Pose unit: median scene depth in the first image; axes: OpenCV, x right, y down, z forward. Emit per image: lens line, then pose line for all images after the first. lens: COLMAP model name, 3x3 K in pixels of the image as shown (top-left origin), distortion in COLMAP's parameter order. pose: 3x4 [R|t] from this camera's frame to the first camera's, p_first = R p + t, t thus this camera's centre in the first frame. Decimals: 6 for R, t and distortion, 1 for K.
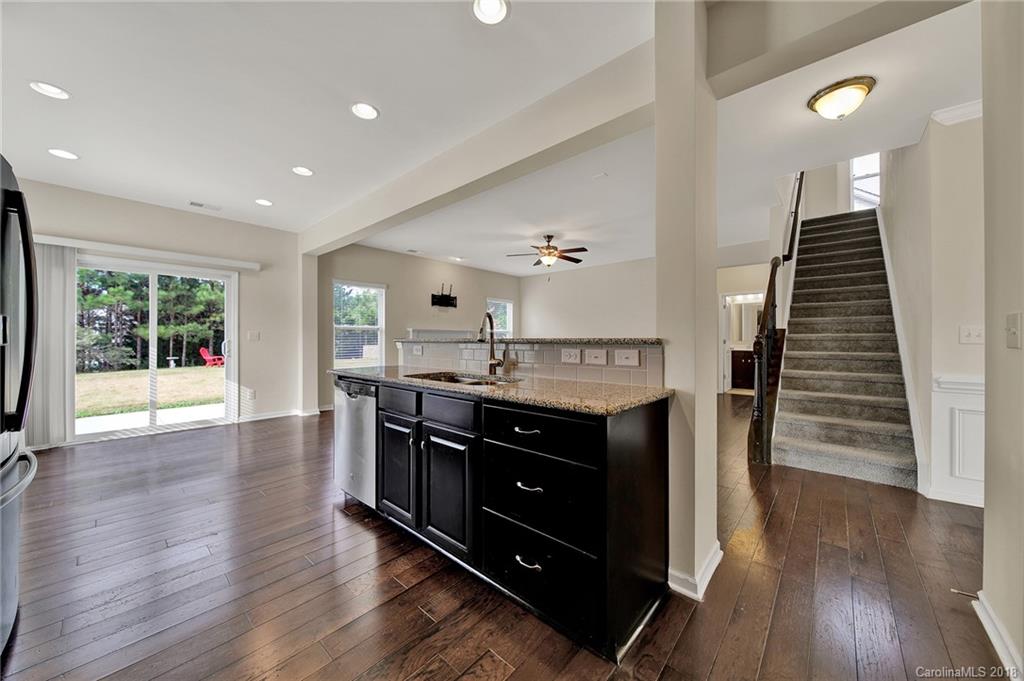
lens RADIAL K [[367.5, 0, 503.4], [0, 367.5, 335.9], [0, 0, 1]] dist [-0.001319, -0.000155]
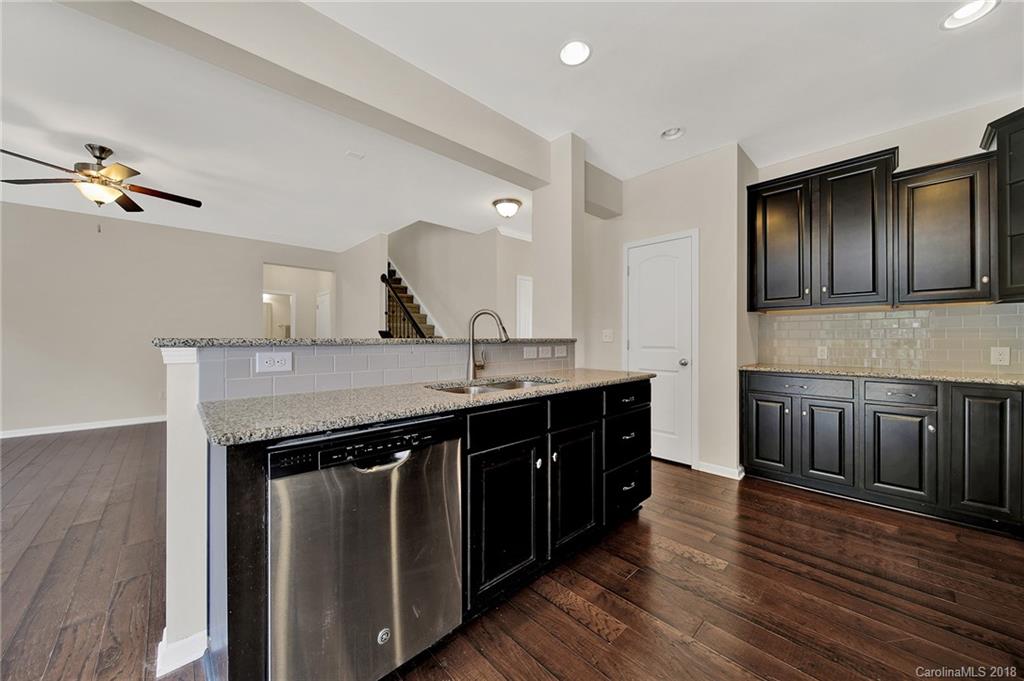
lens RADIAL K [[369.4, 0, 521.3], [0, 369.4, 337.3], [0, 0, 1]] dist [-0.002329, -0.000238]
pose [[0.045788, 0.002998, 0.998947, -0.385658], [-0.007481, 0.999968, -0.002659, 0.002178], [-0.998923, -0.007351, 0.045809, 0.357861]]
